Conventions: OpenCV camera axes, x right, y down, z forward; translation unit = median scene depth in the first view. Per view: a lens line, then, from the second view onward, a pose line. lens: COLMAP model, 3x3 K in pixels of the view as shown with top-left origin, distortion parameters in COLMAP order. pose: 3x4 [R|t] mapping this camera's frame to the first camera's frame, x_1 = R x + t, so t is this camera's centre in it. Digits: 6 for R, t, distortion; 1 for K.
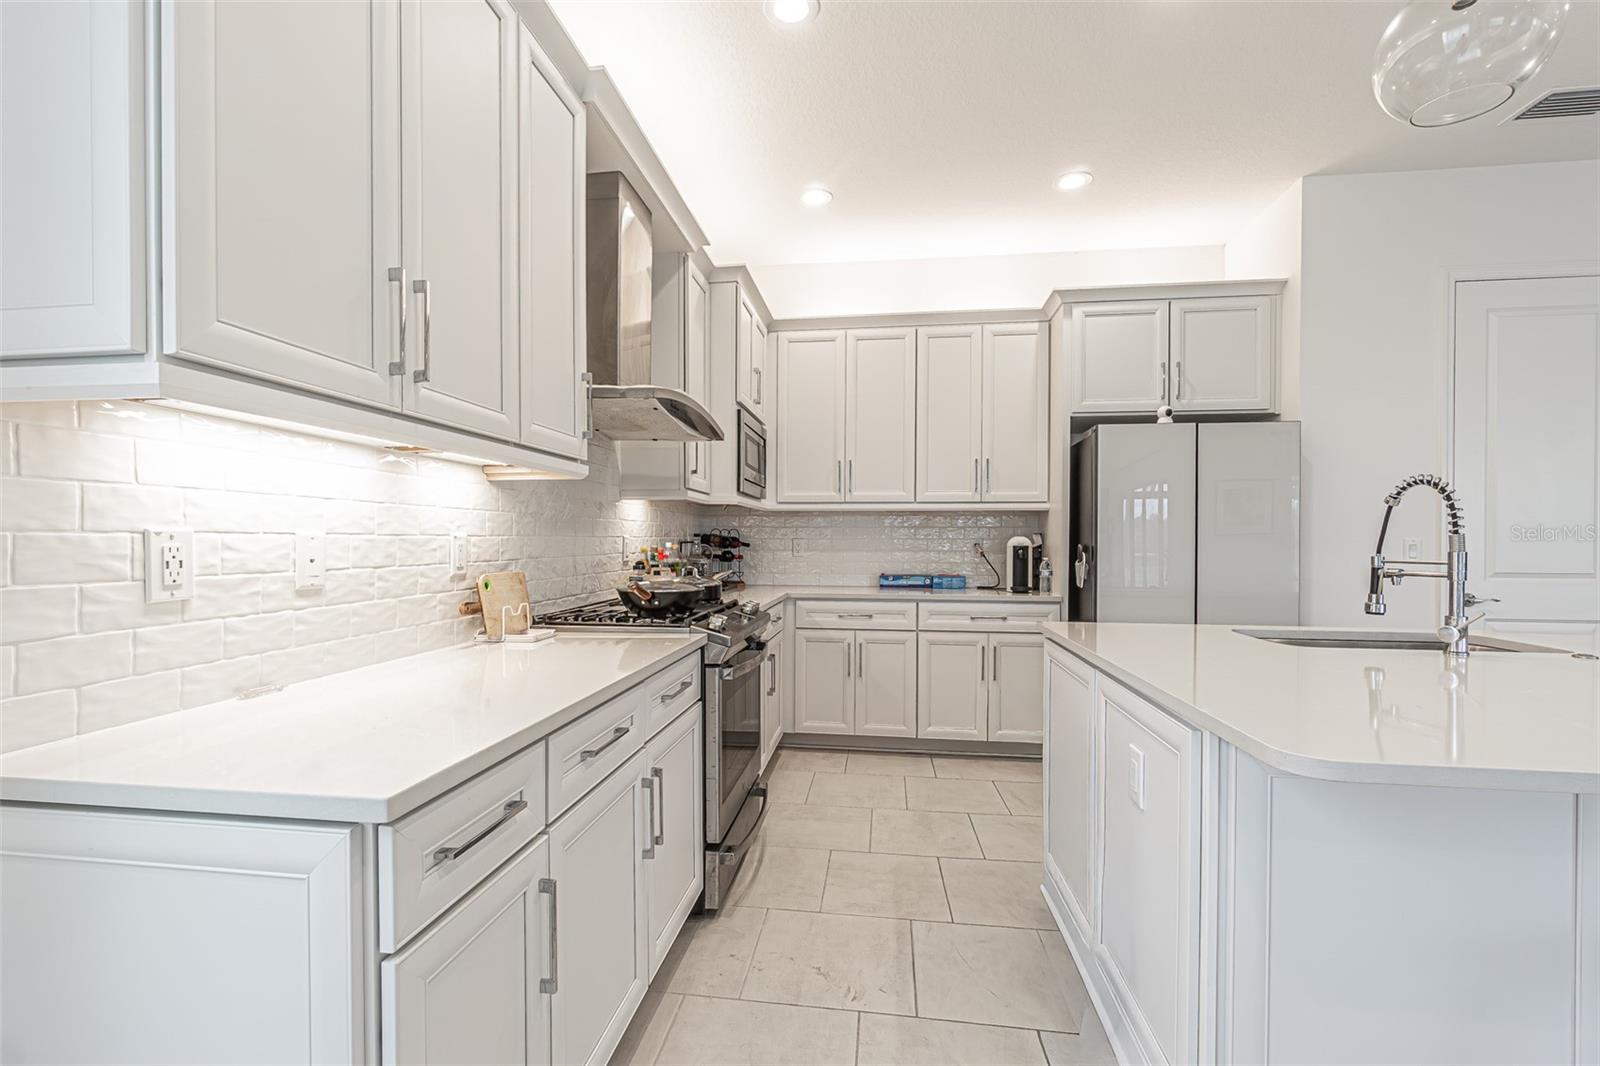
lens RADIAL K [[693.9, 0, 791.2], [0, 693.9, 546.8], [0, 0, 1]] dist [-0.005196, 0.000375]
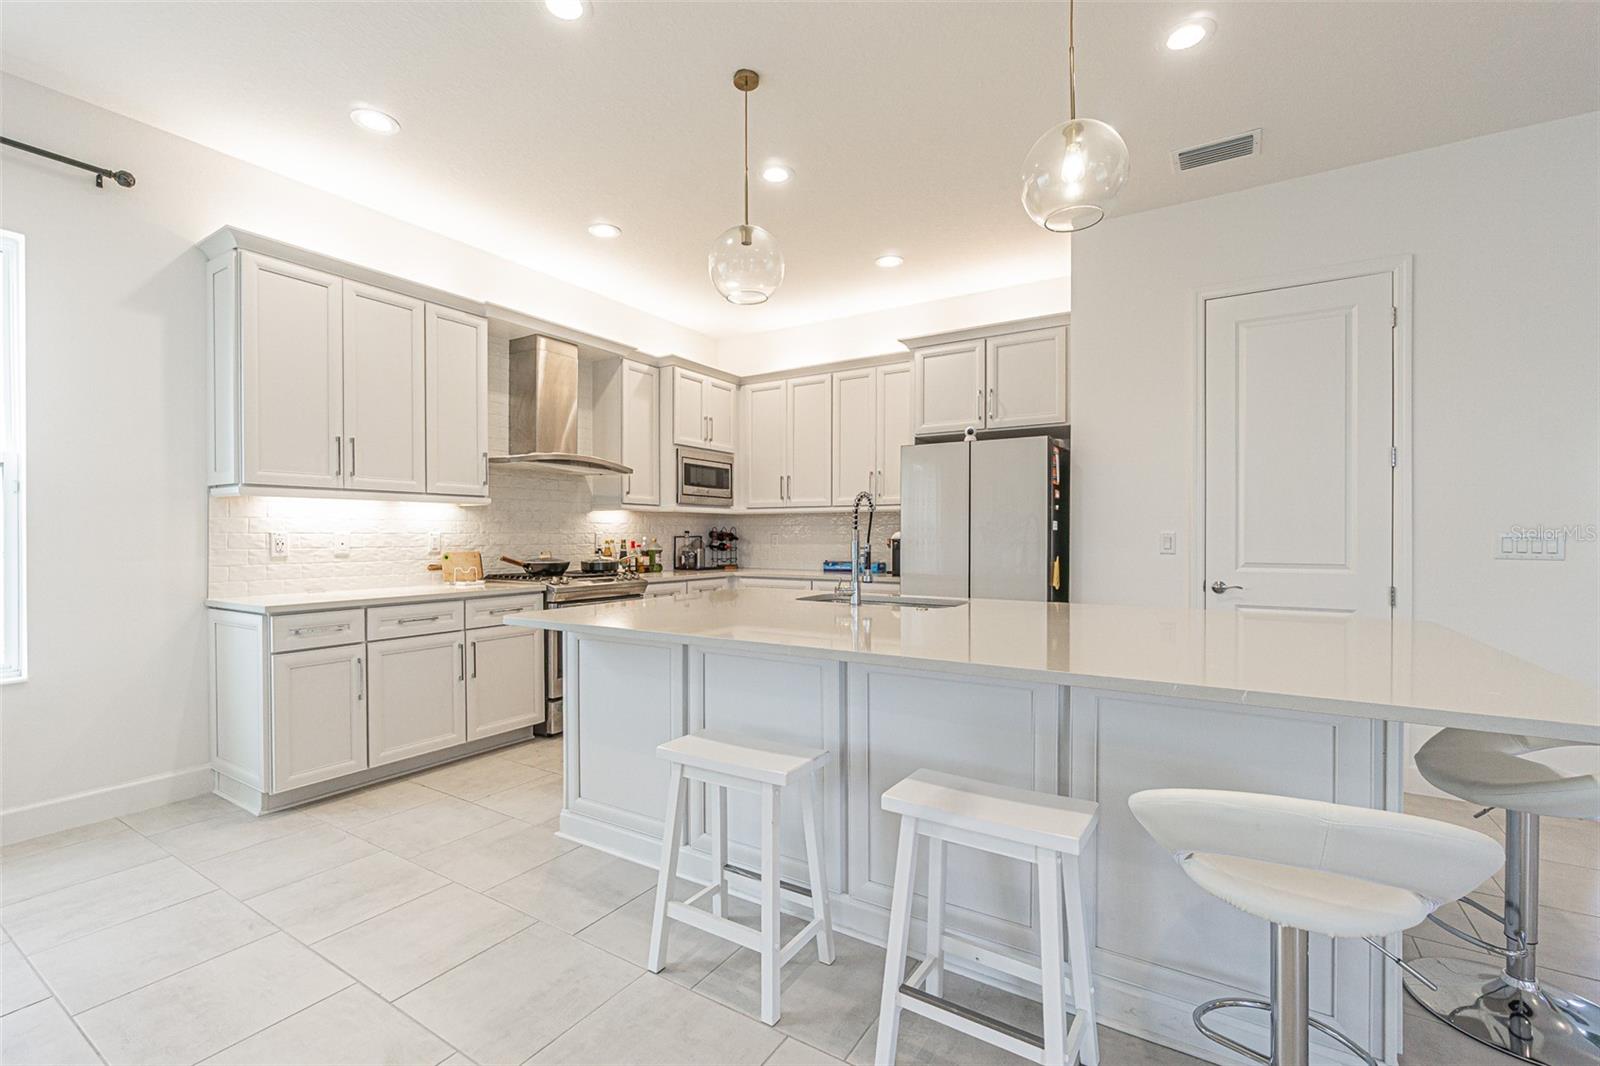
lens RADIAL K [[693.9, 0, 801.7], [0, 693.9, 542.9], [0, 0, 1]] dist [-0.005196, 0.000375]
pose [[0.915266, 0.000413, -0.402849, 0.717535], [-0.000318, 1.000000, 0.000305, 0.005710], [0.402849, -0.000151, 0.915266, -0.249370]]
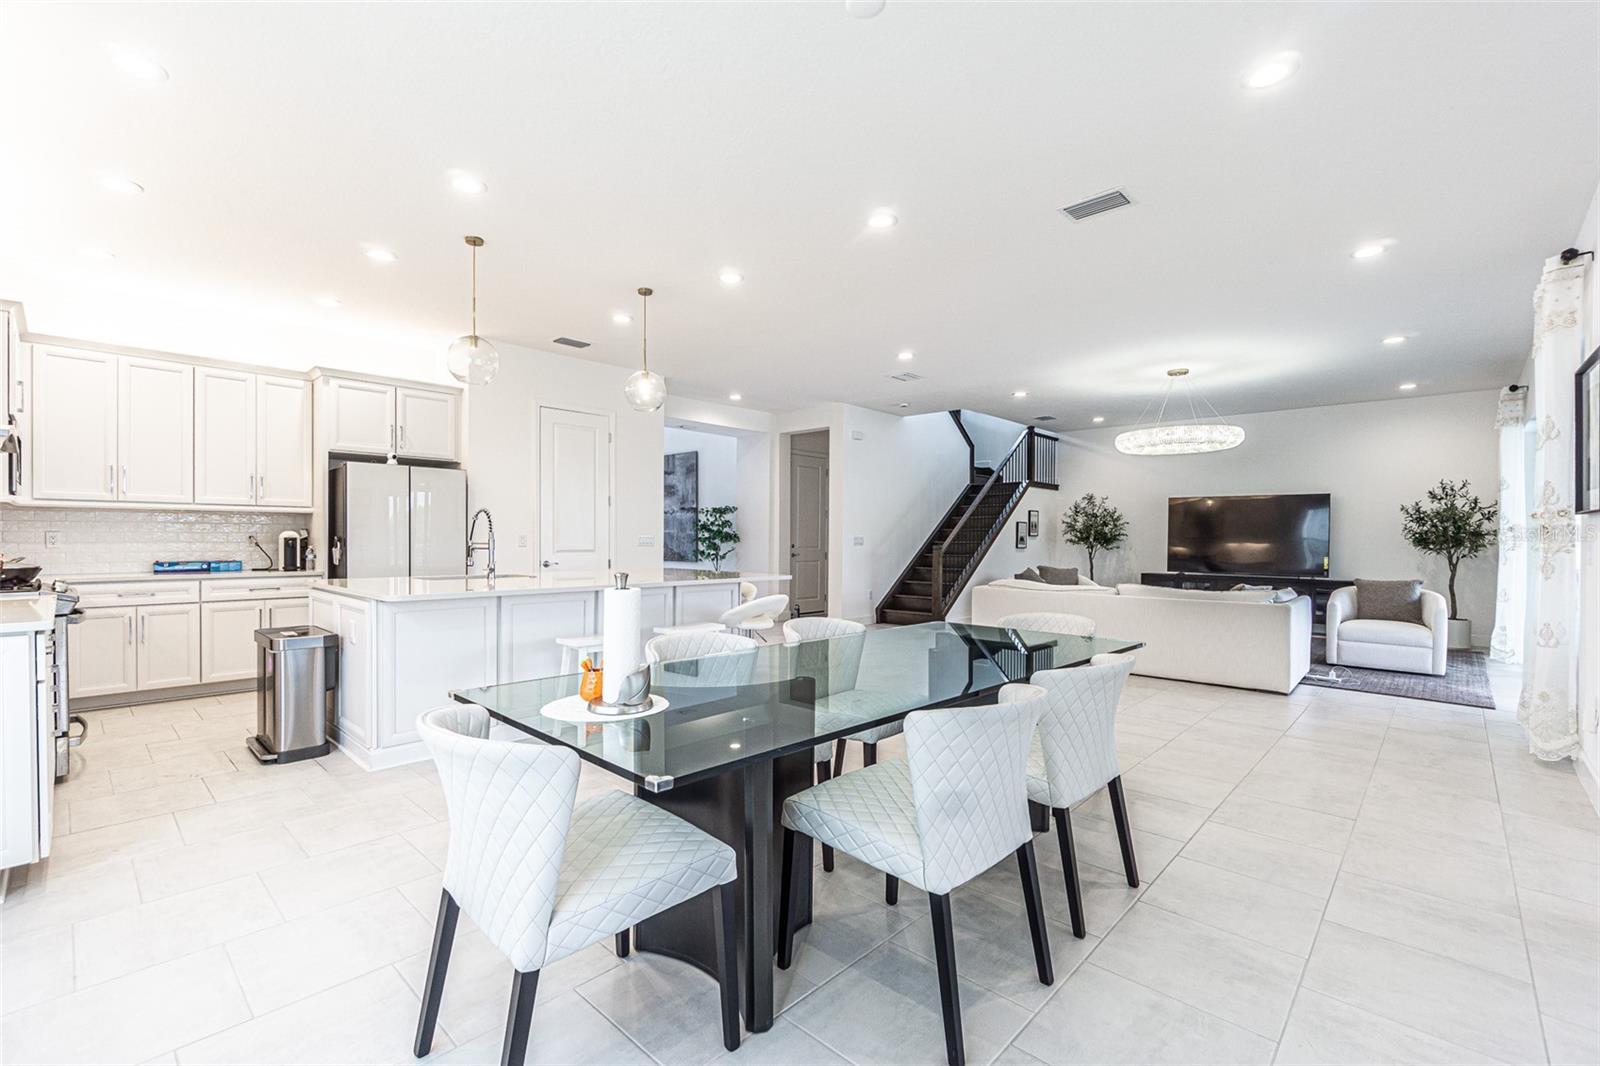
lens RADIAL K [[693.9, 0, 784.0], [0, 693.9, 542.9], [0, 0, 1]] dist [-0.005196, 0.000375]
pose [[0.584873, -0.007707, 0.811088, -0.235675], [0.004284, 0.999970, 0.006412, 0.004828], [-0.811114, -0.000276, 0.584888, -0.671456]]
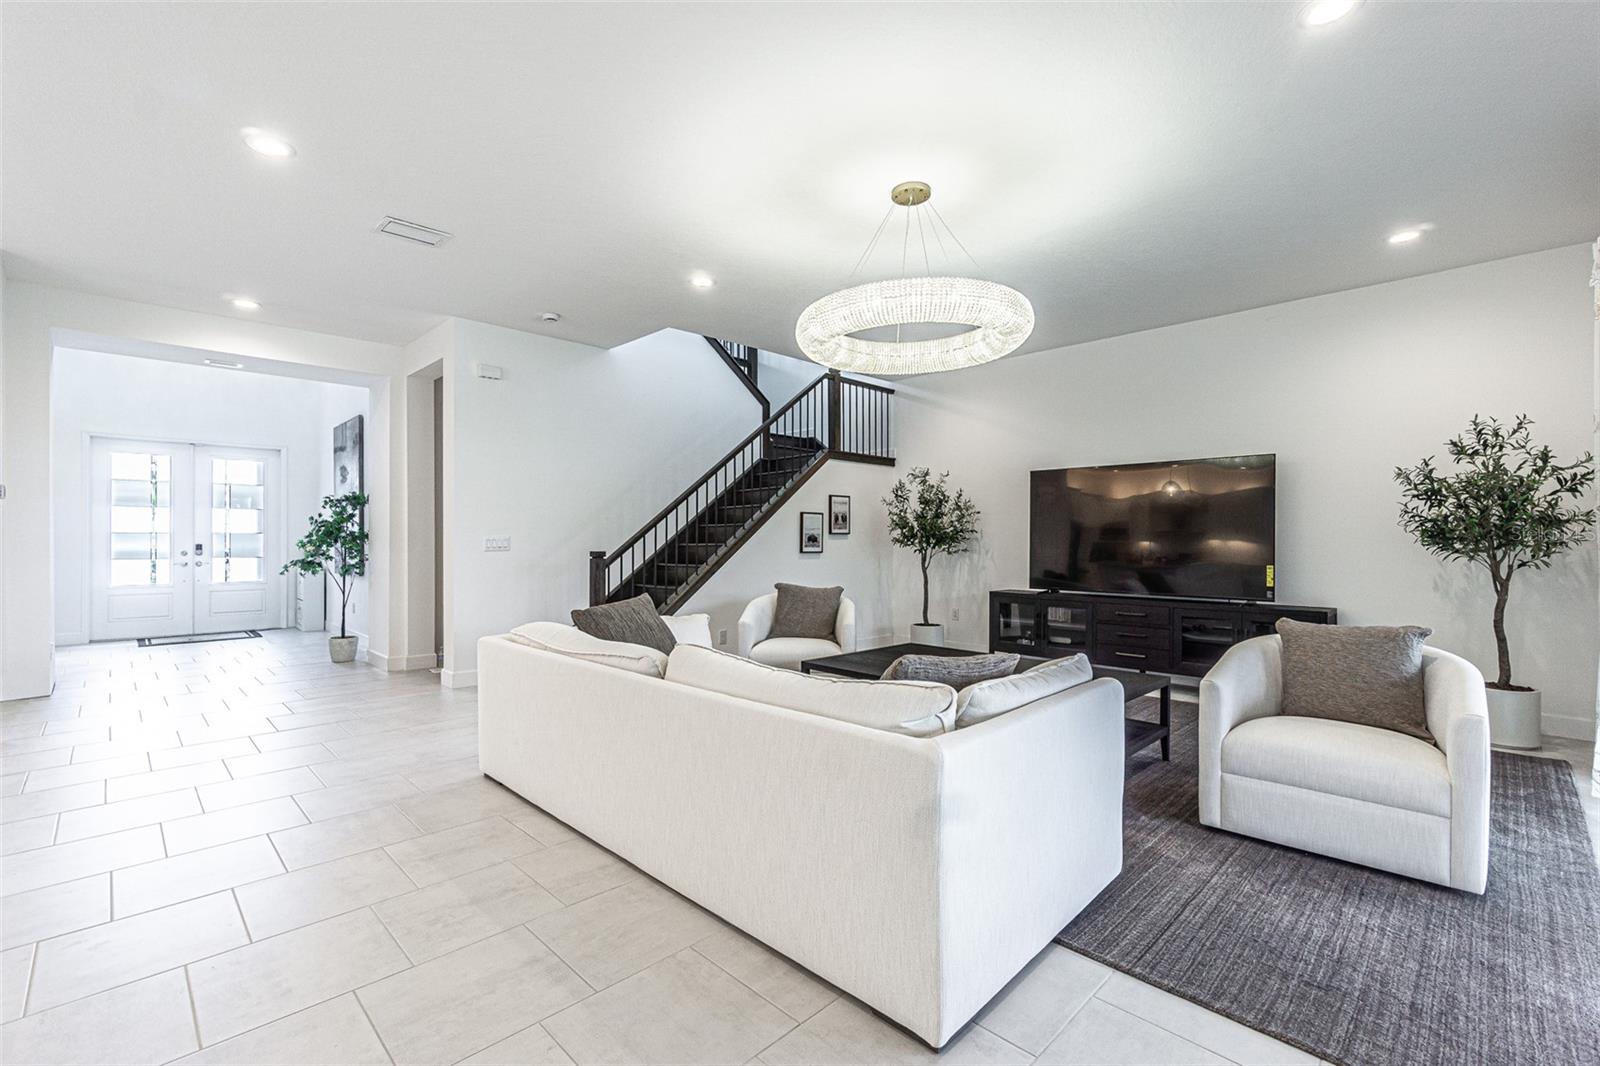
lens RADIAL K [[693.9, 0, 791.7], [0, 693.9, 536.6], [0, 0, 1]] dist [-0.005196, 0.000375]
pose [[0.608436, -0.004229, 0.793592, 1.119950], [0.013586, 0.999895, -0.005087, 0.013596], [-0.793487, 0.013877, 0.608429, -0.869746]]
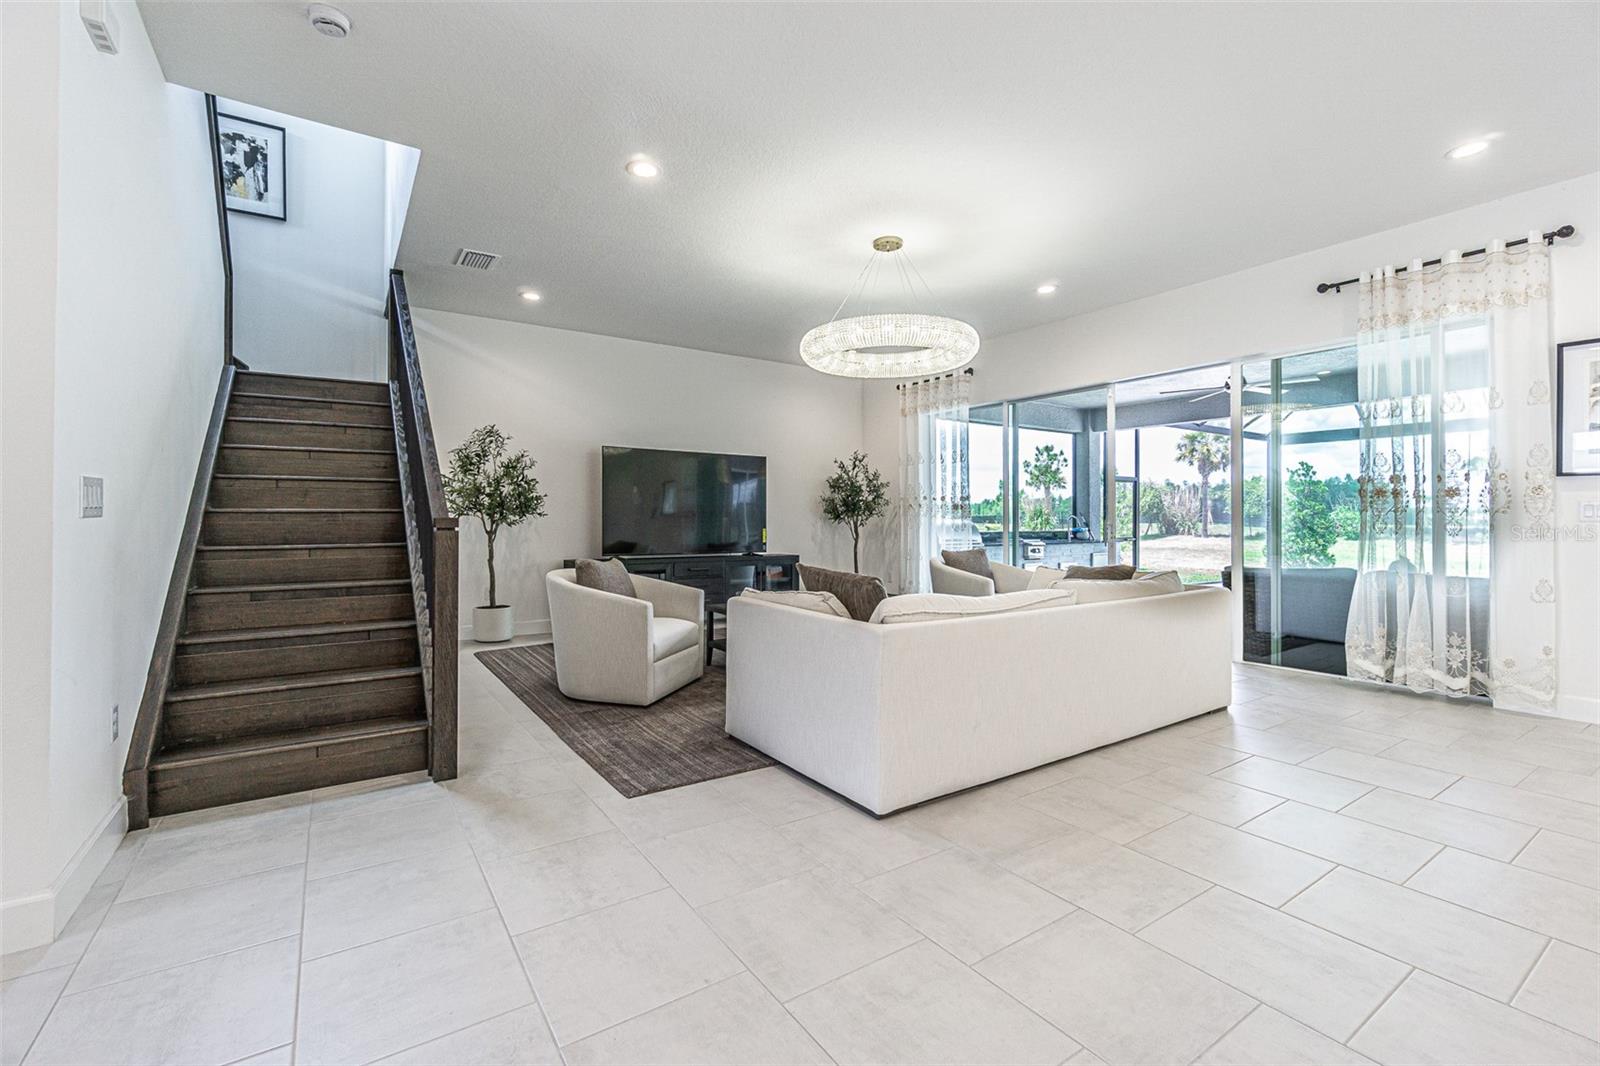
lens RADIAL K [[693.9, 0, 778.7], [0, 693.9, 519.4], [0, 0, 1]] dist [-0.005196, 0.000375]
pose [[-0.661795, -0.005564, 0.749665, 1.168860], [0.002186, 0.999954, 0.009351, 0.026955], [-0.749682, 0.007827, -0.661752, 0.514042]]
